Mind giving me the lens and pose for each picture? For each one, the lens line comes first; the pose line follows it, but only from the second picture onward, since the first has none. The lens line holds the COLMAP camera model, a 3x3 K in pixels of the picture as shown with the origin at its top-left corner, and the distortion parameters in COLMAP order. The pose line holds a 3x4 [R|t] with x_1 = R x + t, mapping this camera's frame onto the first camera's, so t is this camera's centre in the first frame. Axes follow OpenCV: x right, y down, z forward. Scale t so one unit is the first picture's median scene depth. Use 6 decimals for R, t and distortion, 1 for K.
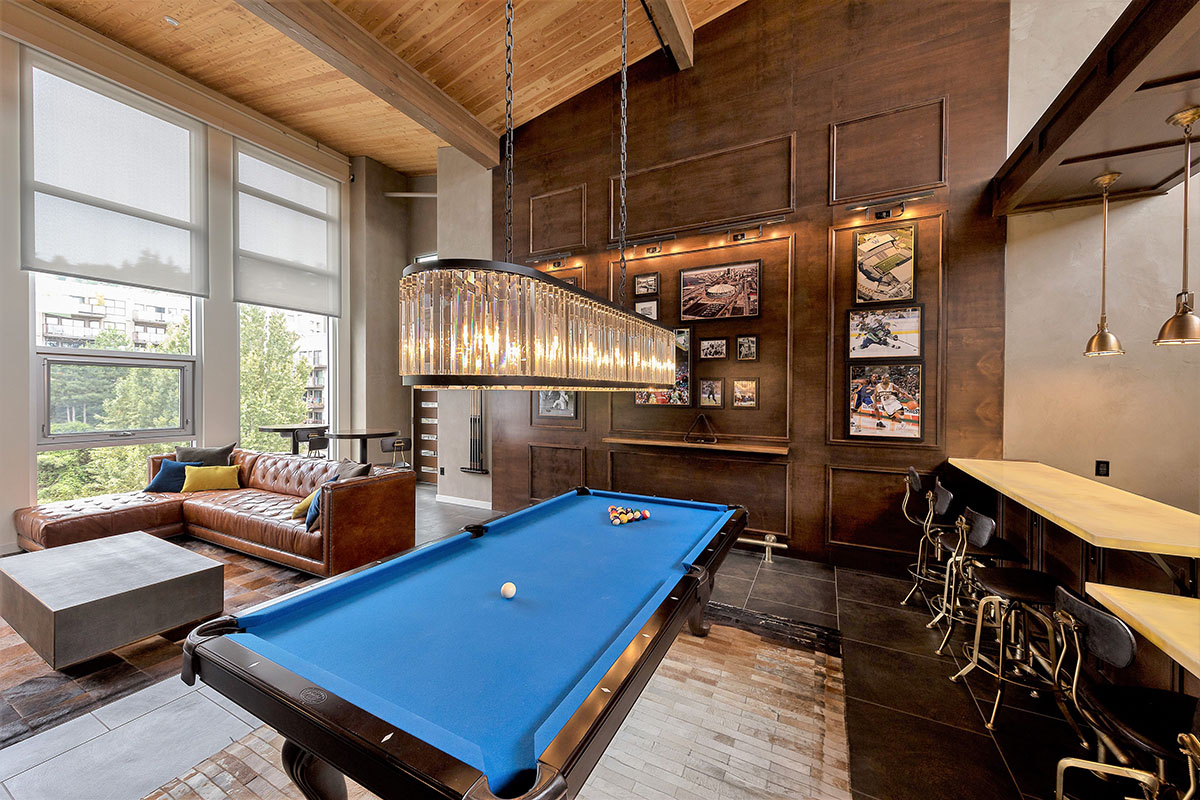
lens RADIAL K [[438.1, 0, 600.0], [0, 438.1, 397.4], [0, 0, 1]] dist [0.000010, -0.000018]
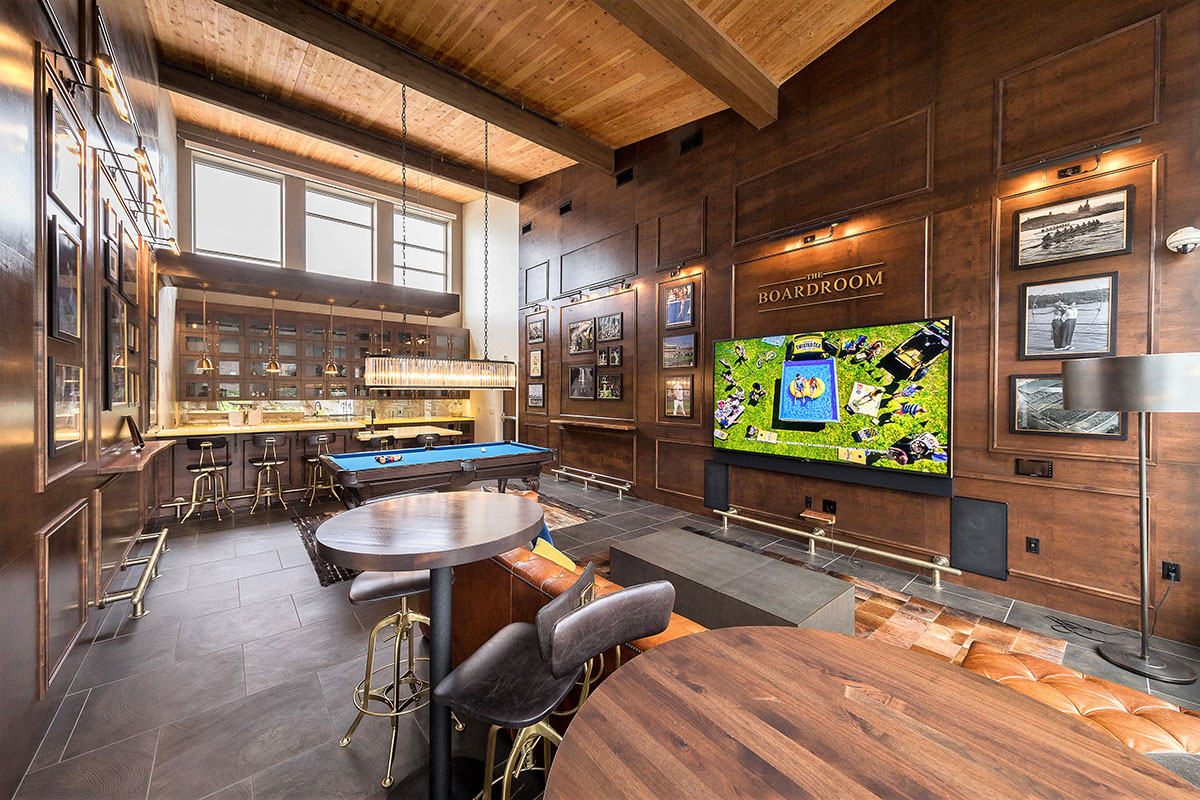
lens RADIAL K [[438.1, 0, 599.5], [0, 438.1, 396.3], [0, 0, 1]] dist [0.000010, -0.000018]
pose [[0.925563, -0.000029, -0.378593, 0.137276], [-0.000822, 0.999997, -0.002087, 0.001741], [0.378592, 0.002243, 0.925561, -0.070309]]
